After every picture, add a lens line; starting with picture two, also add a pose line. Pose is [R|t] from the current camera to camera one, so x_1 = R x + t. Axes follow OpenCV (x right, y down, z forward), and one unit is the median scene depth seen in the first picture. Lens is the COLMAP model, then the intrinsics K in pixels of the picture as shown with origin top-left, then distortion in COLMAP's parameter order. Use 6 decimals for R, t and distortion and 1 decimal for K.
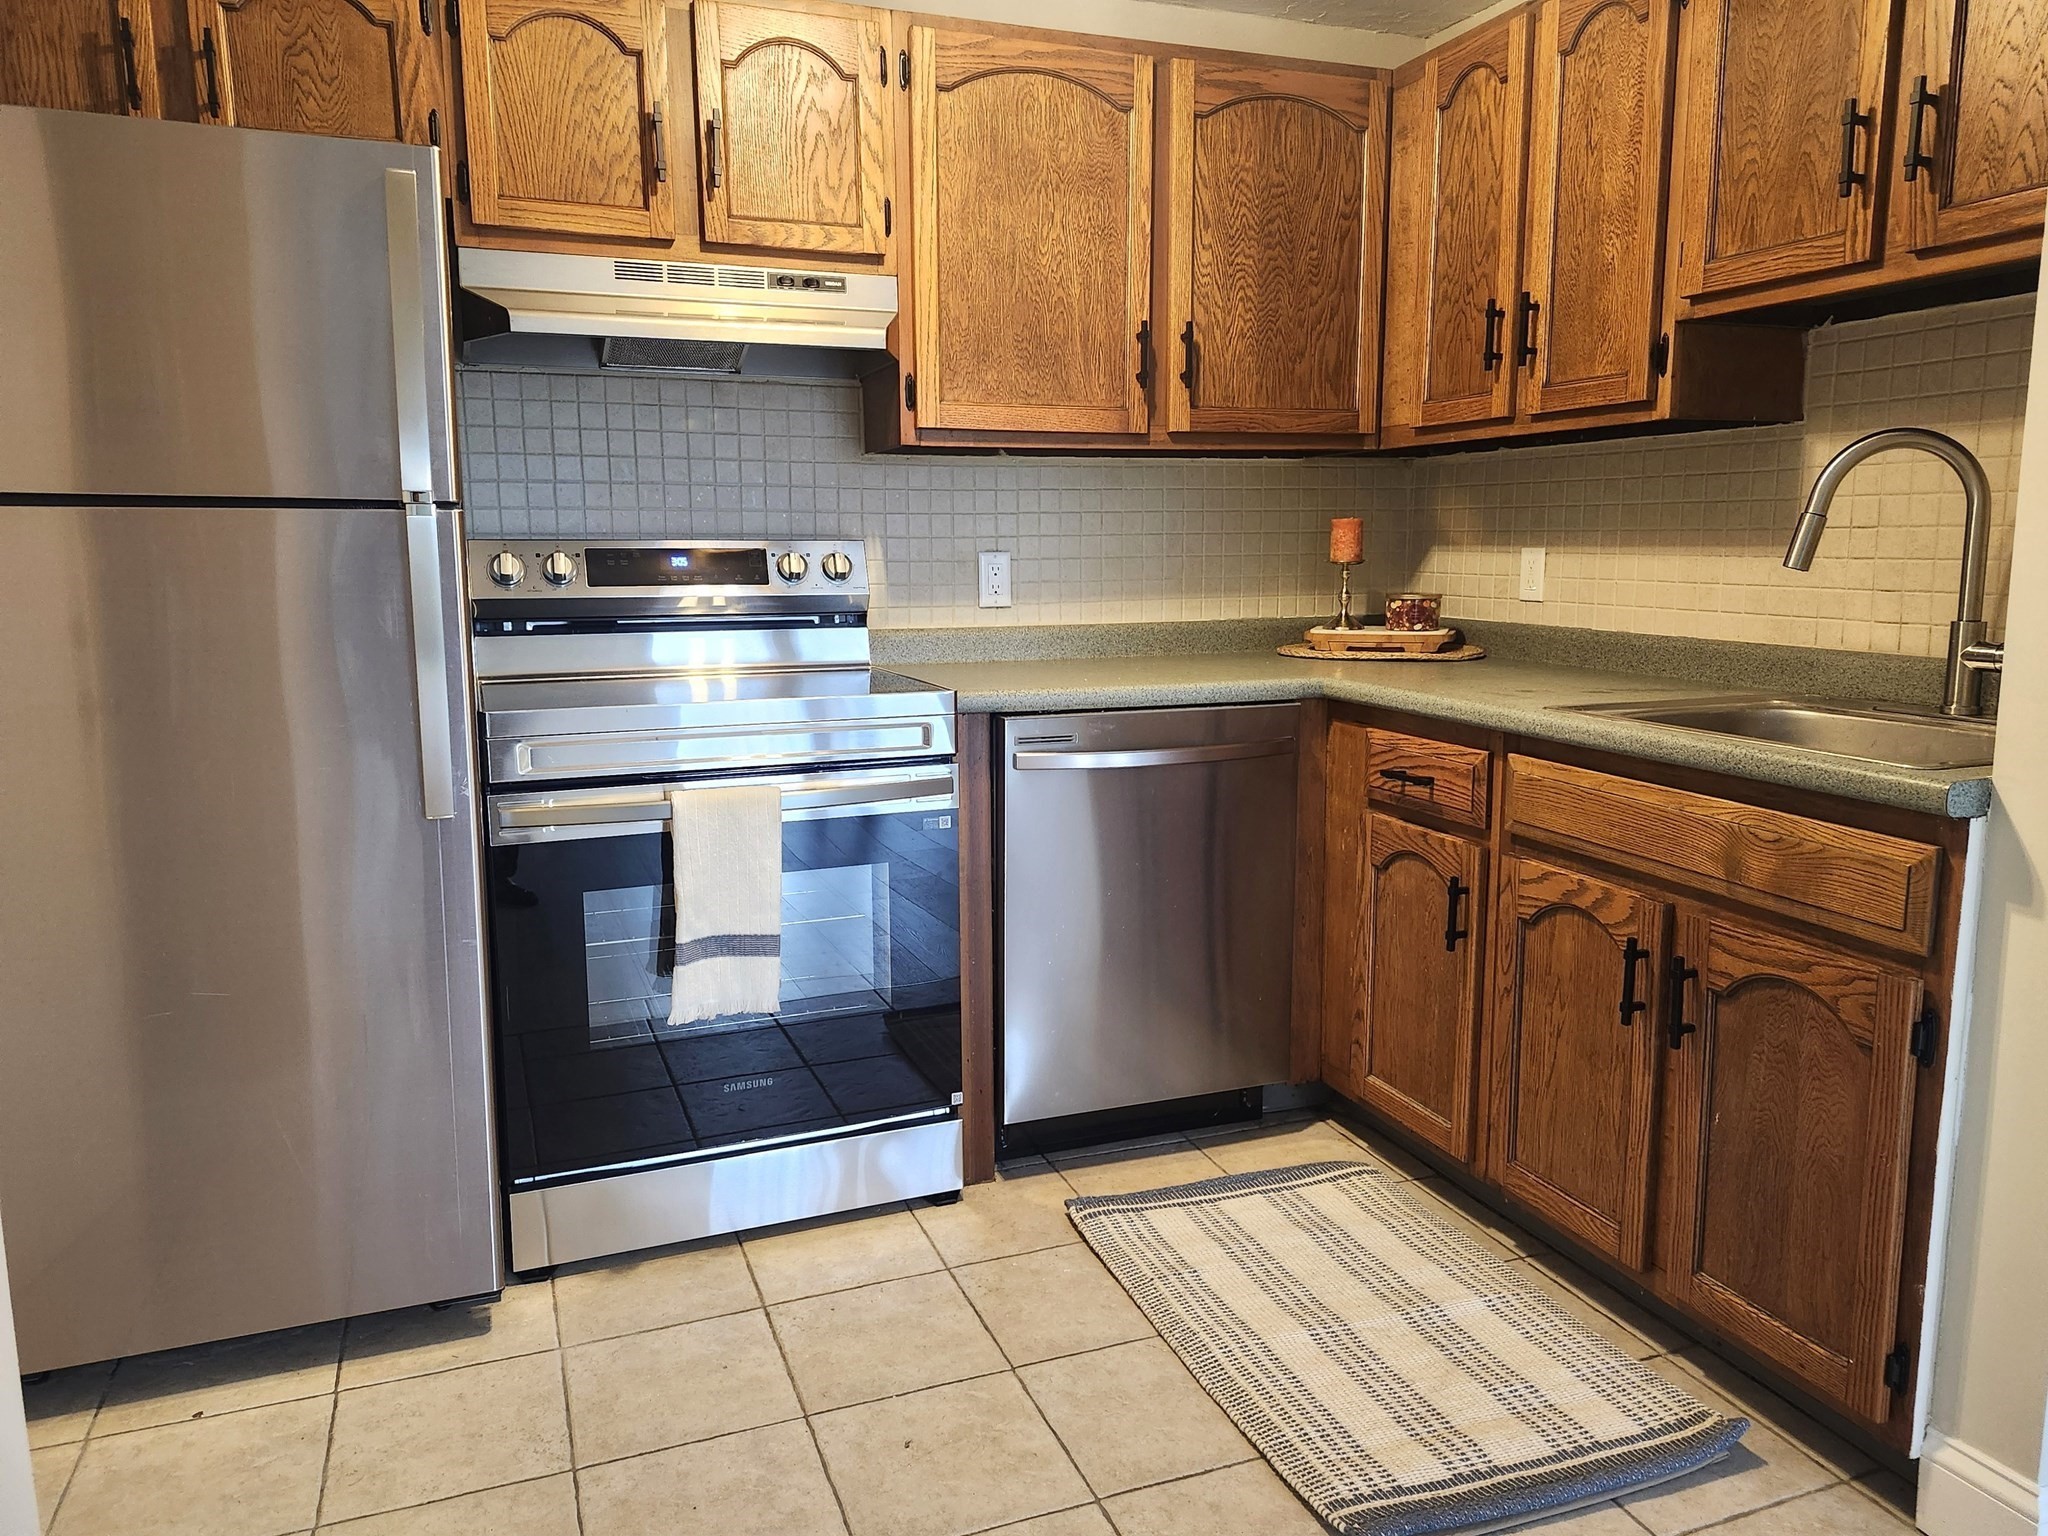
lens RADIAL K [[1413.9, 0, 1033.1], [0, 1413.9, 786.8], [0, 0, 1]] dist [0.067107, -0.069188]
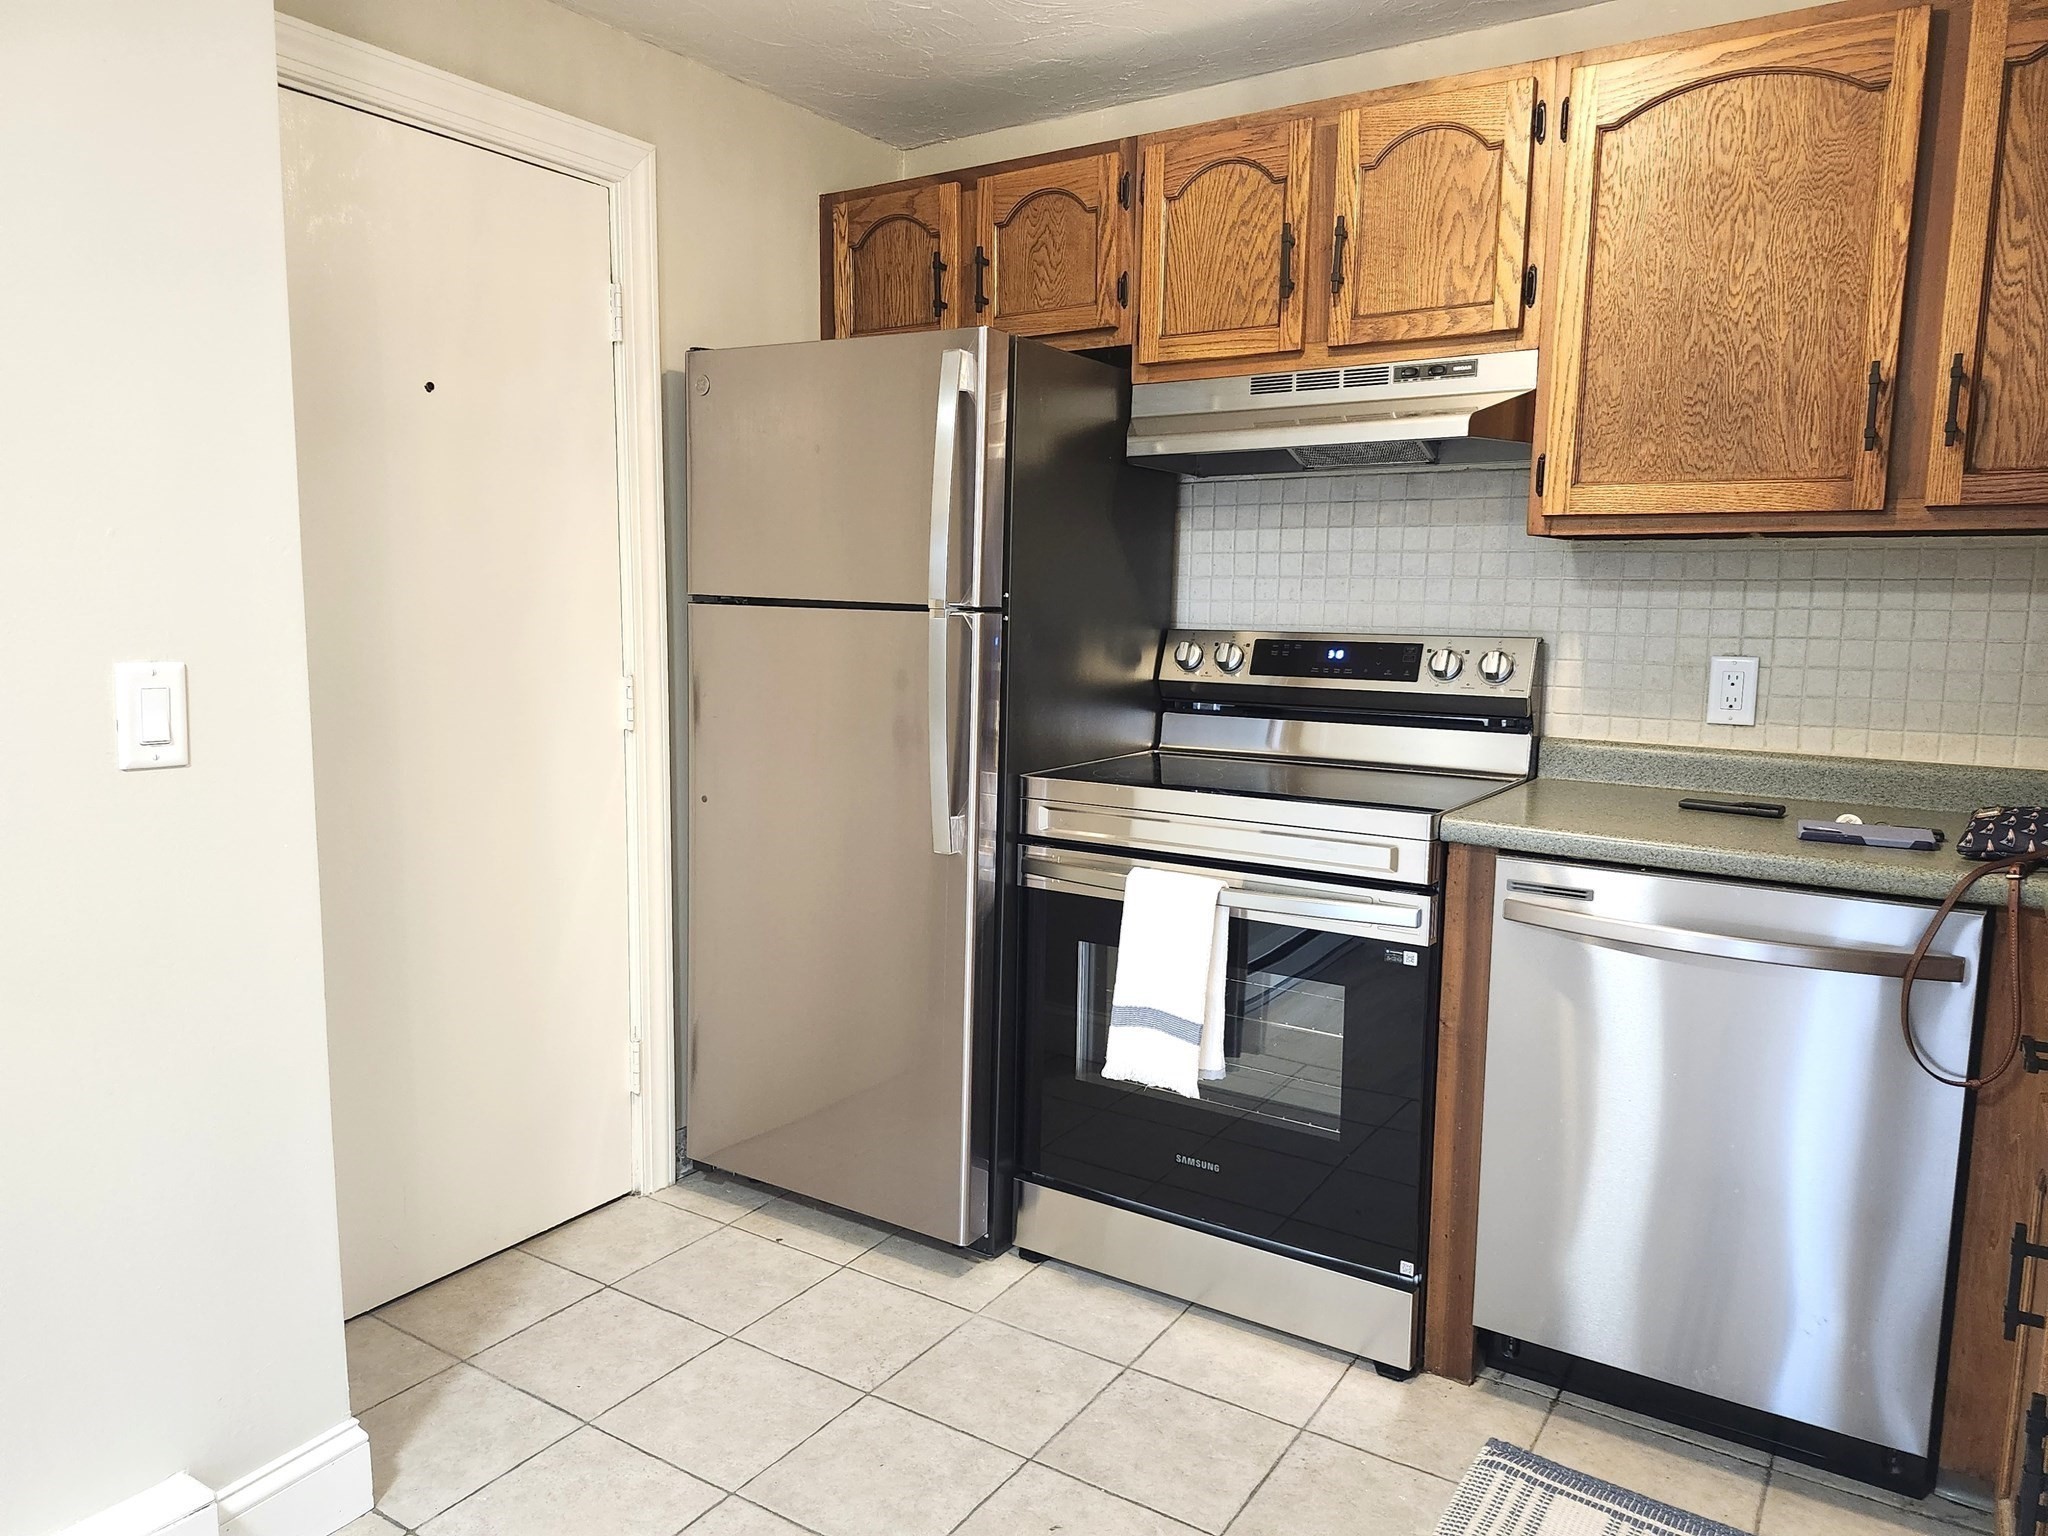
lens RADIAL K [[1413.9, 0, 1008.1], [0, 1413.9, 802.5], [0, 0, 1]] dist [0.067107, -0.069188]
pose [[0.579167, 0.134731, -0.803998, 0.481280], [-0.154026, 0.986570, 0.054372, -0.078351], [0.800526, 0.092346, 0.592141, 0.236979]]
